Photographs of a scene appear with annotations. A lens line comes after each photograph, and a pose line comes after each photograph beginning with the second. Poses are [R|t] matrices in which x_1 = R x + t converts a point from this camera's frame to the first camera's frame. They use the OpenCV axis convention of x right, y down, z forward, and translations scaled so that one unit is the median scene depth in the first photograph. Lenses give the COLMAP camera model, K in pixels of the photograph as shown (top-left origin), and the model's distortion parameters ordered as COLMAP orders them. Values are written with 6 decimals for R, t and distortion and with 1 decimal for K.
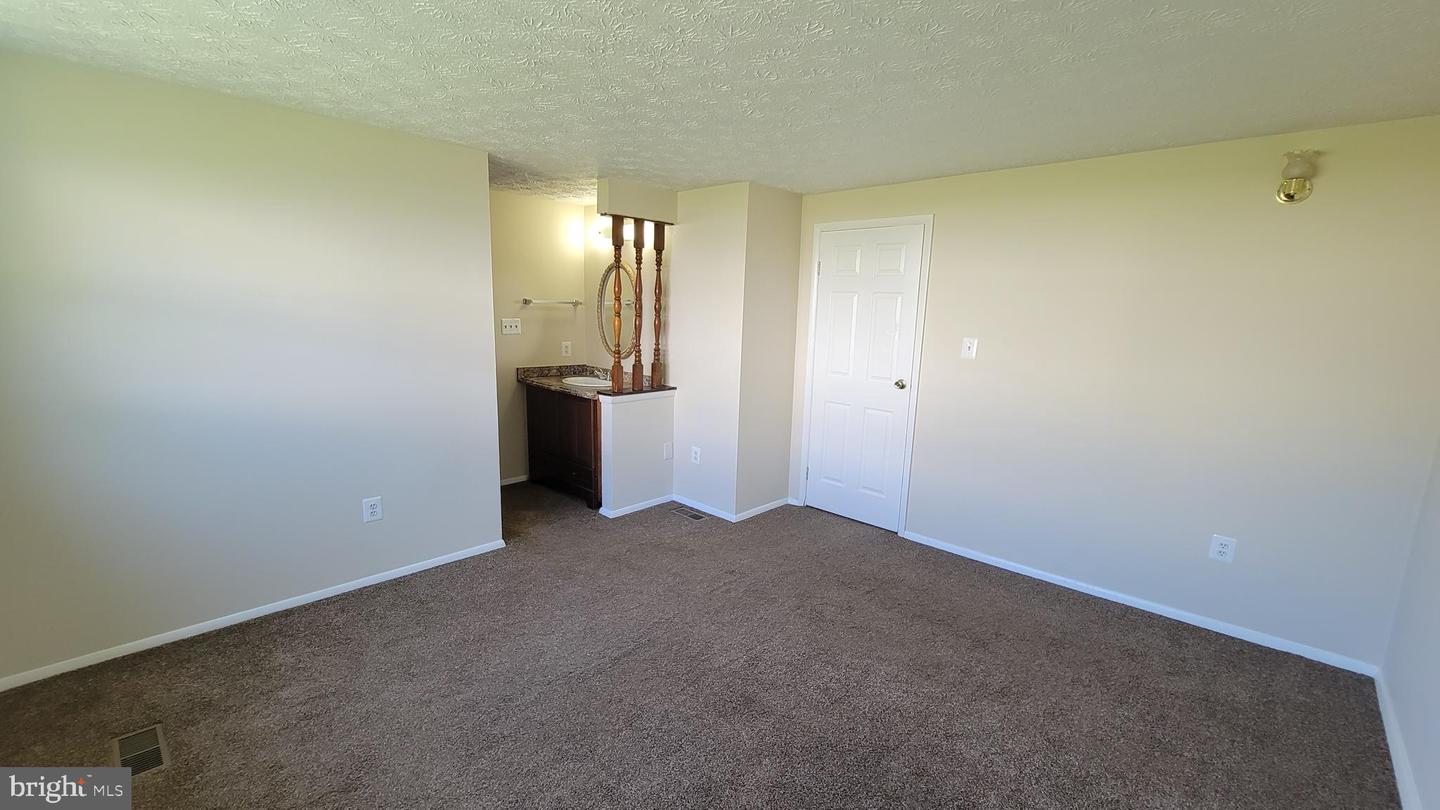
lens RADIAL K [[588.7, 0, 723.7], [0, 588.7, 406.5], [0, 0, 1]] dist [-0.001296, -0.000198]
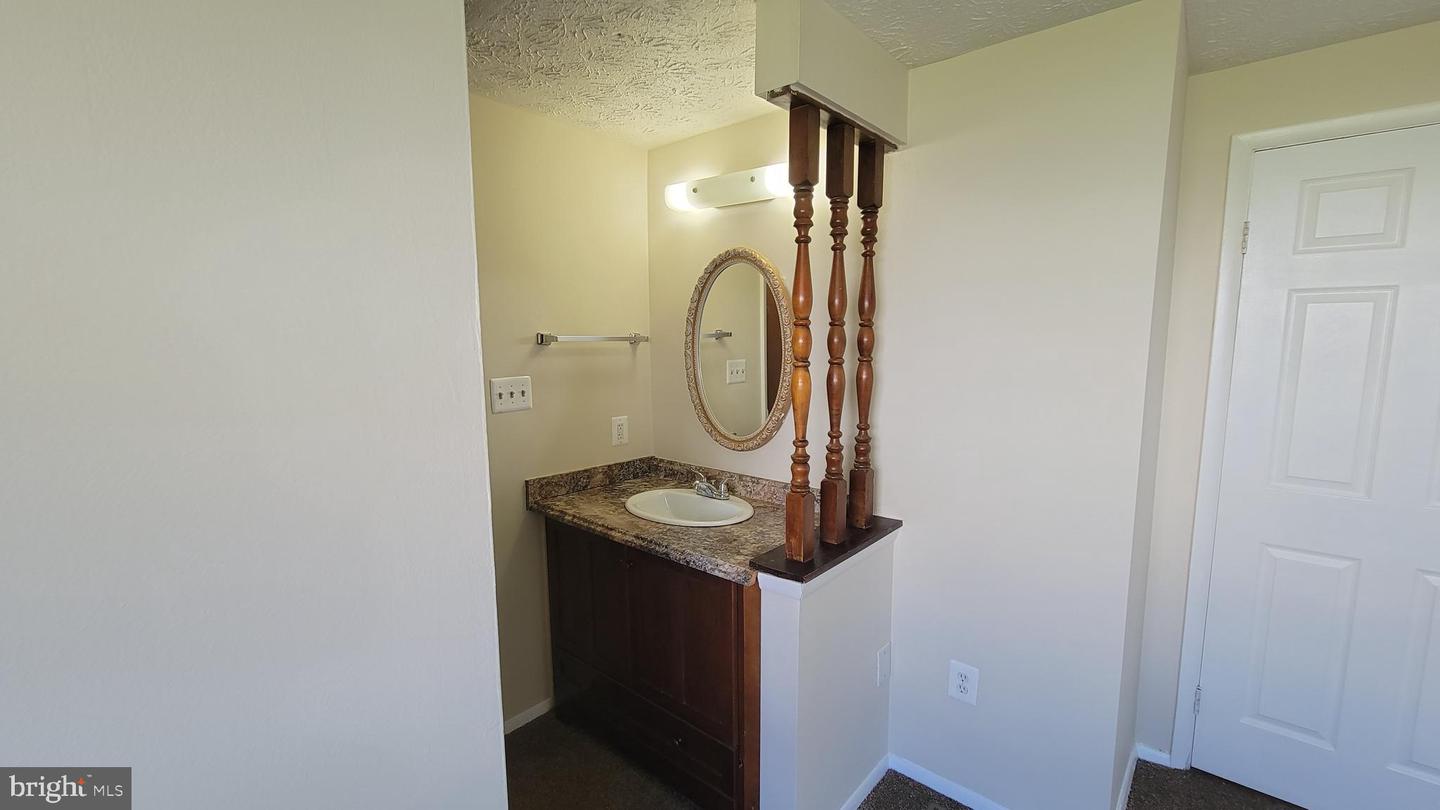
lens RADIAL K [[588.7, 0, 716.6], [0, 588.7, 405.9], [0, 0, 1]] dist [-0.001296, -0.000198]
pose [[0.998510, -0.041838, 0.035030, -0.214510], [0.043540, 0.997833, -0.049335, -0.095914], [-0.032890, 0.050787, 0.998168, 0.526684]]
